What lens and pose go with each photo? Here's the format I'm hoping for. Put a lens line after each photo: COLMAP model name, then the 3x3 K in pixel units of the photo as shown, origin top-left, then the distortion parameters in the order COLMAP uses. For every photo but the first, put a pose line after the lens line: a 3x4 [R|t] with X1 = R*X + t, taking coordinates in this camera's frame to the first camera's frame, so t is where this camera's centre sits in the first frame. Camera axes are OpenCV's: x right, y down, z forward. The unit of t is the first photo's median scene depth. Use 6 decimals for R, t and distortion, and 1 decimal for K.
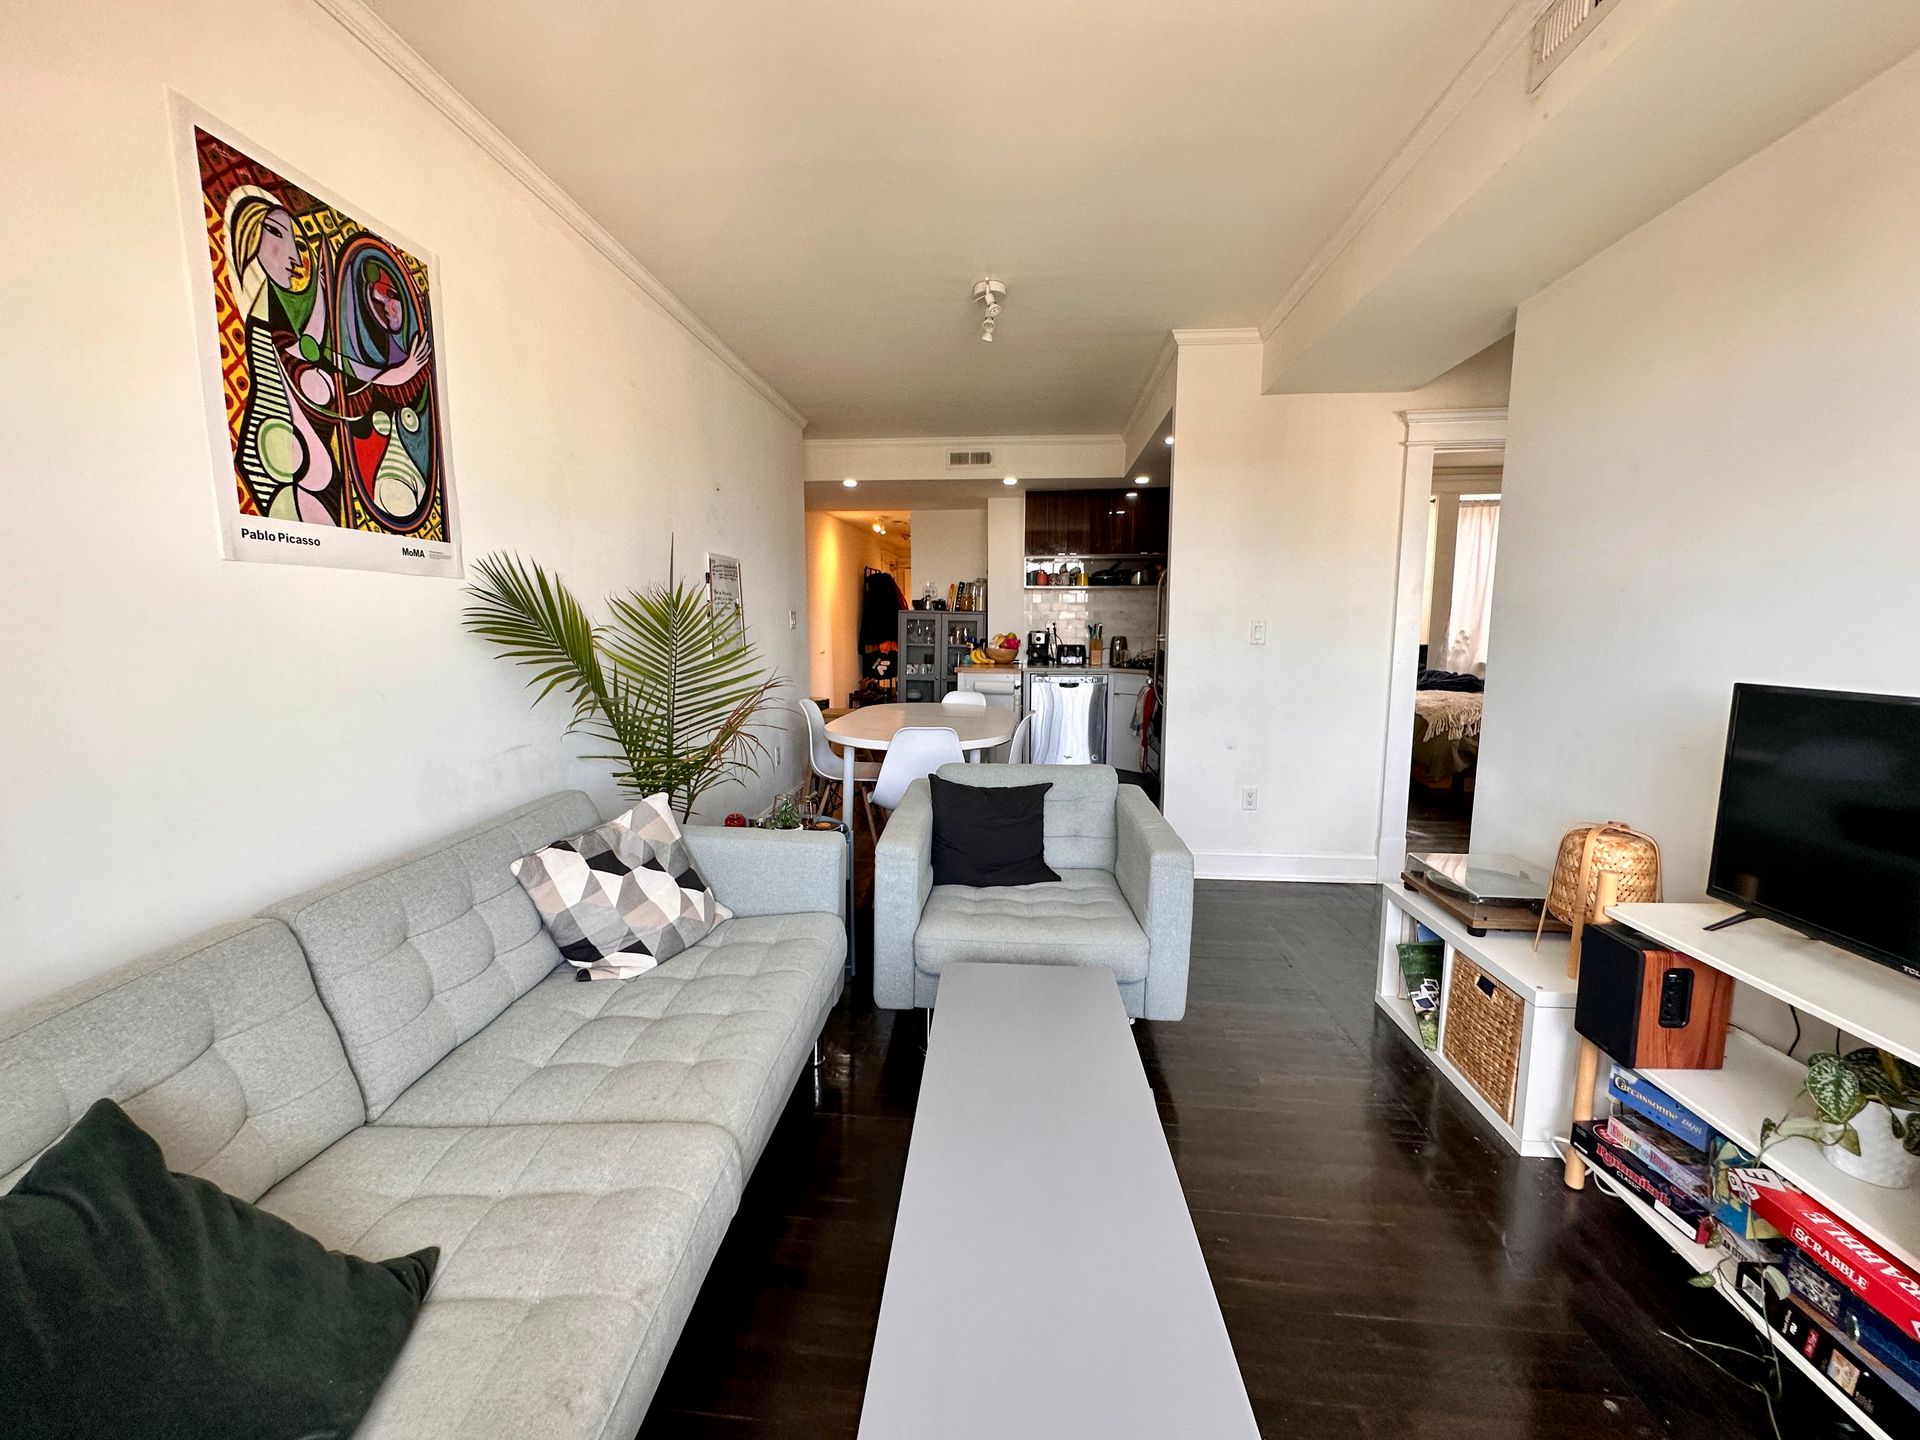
lens RADIAL K [[778.9, 0, 961.3], [0, 778.9, 715.9], [0, 0, 1]] dist [-0.002389, -0.000333]
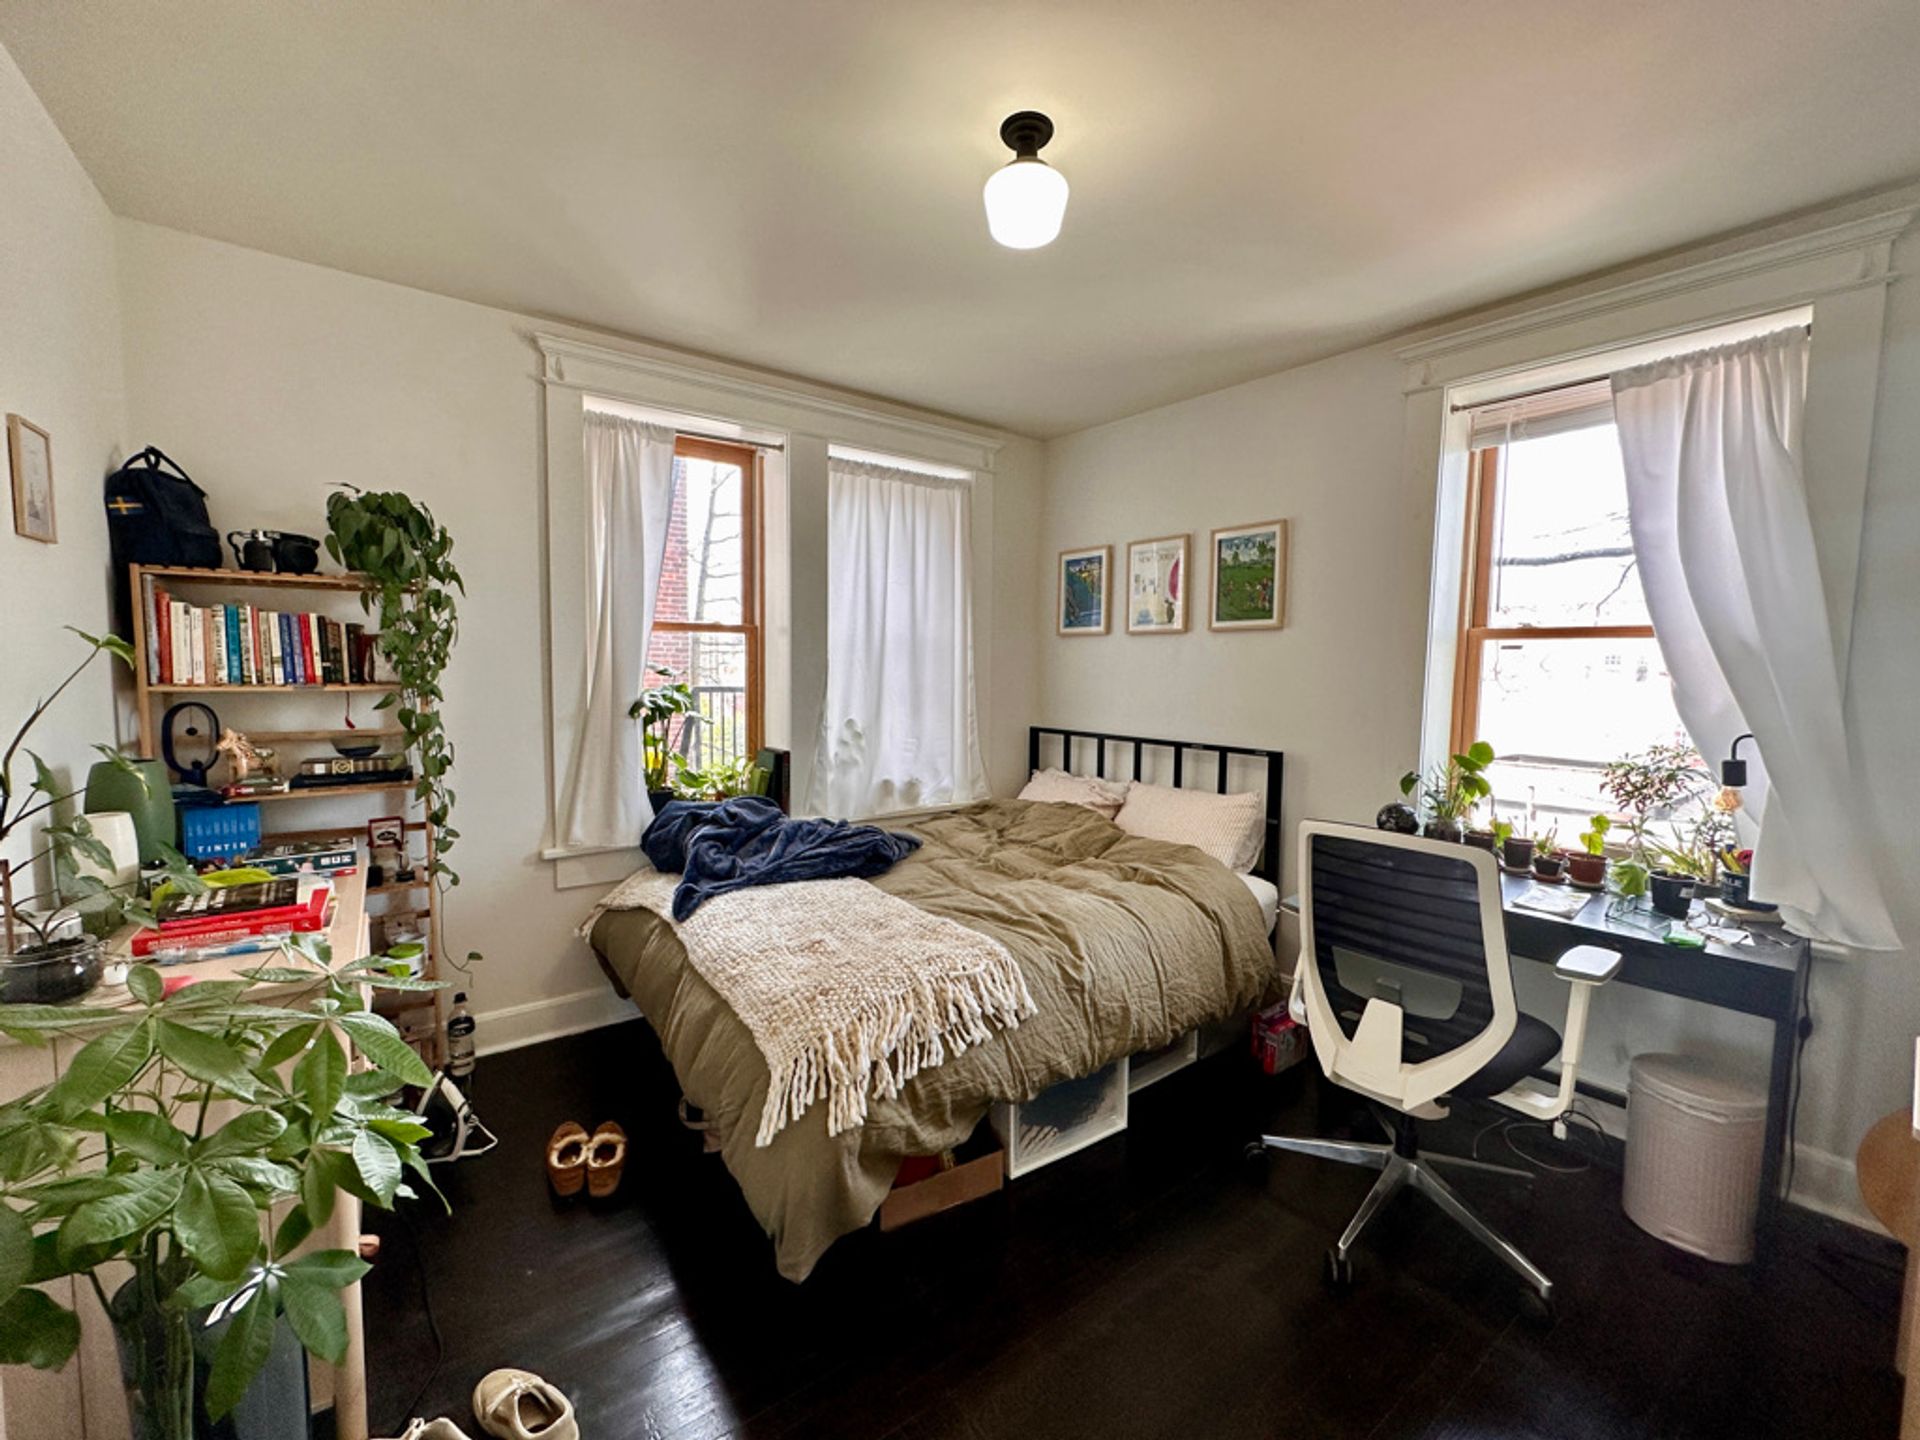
lens RADIAL K [[778.9, 0, 960.3], [0, 778.9, 718.5], [0, 0, 1]] dist [-0.002389, -0.000333]
pose [[0.762144, -0.035773, 0.646419, 0.767896], [0.067933, 0.997379, -0.024900, -0.189271], [-0.643834, 0.062891, 0.762577, 1.174771]]
